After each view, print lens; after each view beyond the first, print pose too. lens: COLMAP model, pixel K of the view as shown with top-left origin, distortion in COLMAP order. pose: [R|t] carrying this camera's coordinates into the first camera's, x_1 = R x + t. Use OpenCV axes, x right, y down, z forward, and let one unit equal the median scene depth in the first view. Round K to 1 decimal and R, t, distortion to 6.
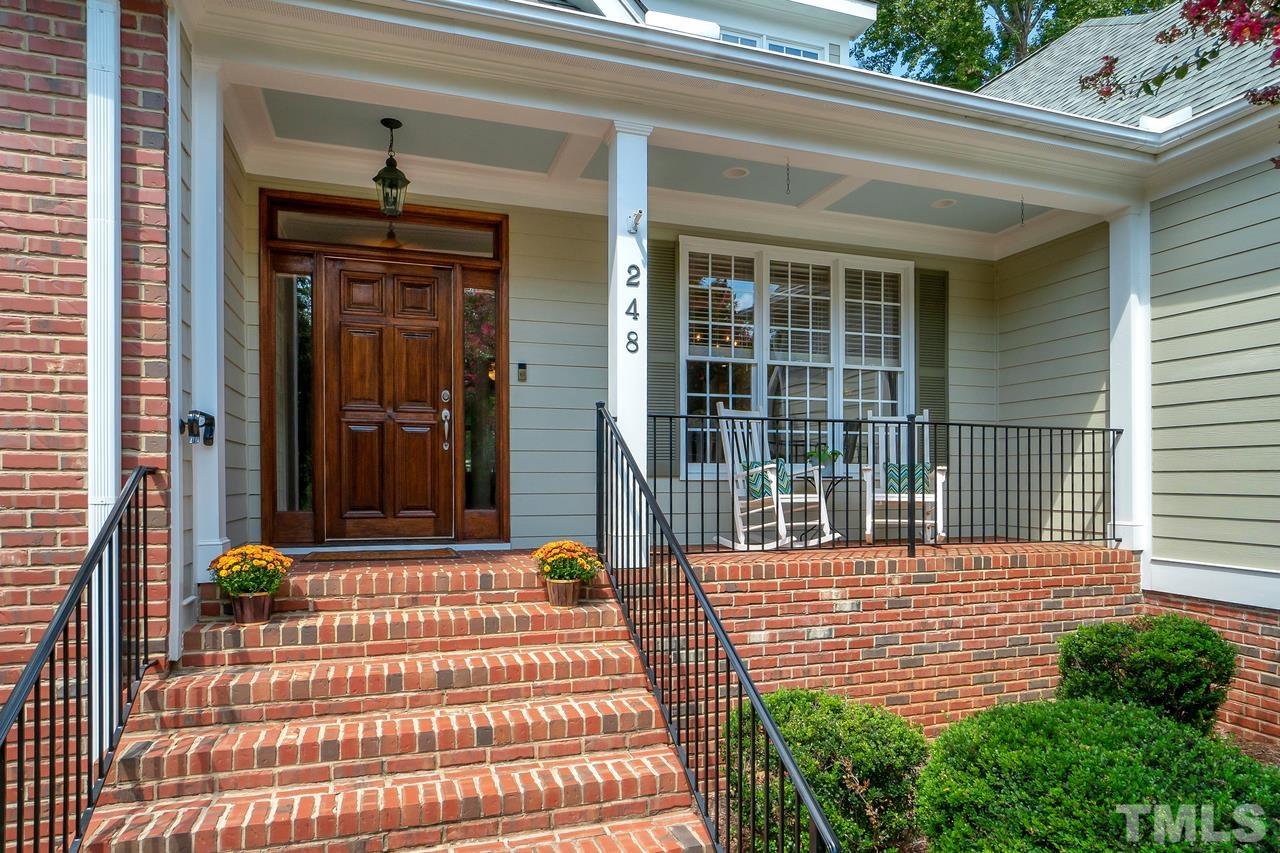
lens RADIAL K [[708.9, 0, 646.0], [0, 708.9, 454.2], [0, 0, 1]] dist [0.004959, 0.000582]
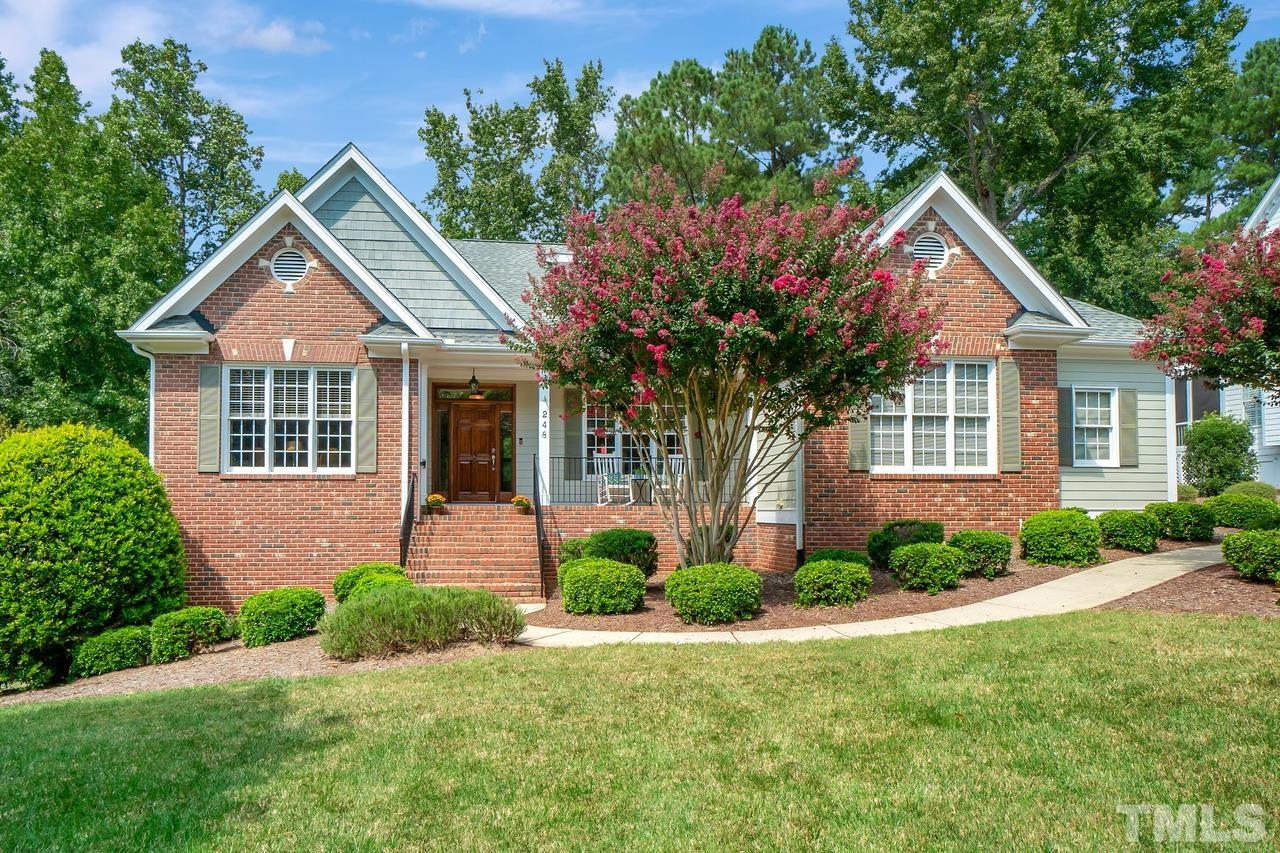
lens RADIAL K [[805.8, 0, 640.5], [0, 805.8, 427.3], [0, 0, 1]] dist [0.043244, 0.000981]
pose [[0.983575, -0.020171, -0.179368, 1.224618], [0.007263, 0.997354, -0.072334, 0.086199], [0.180352, 0.069843, 0.981119, -2.880676]]
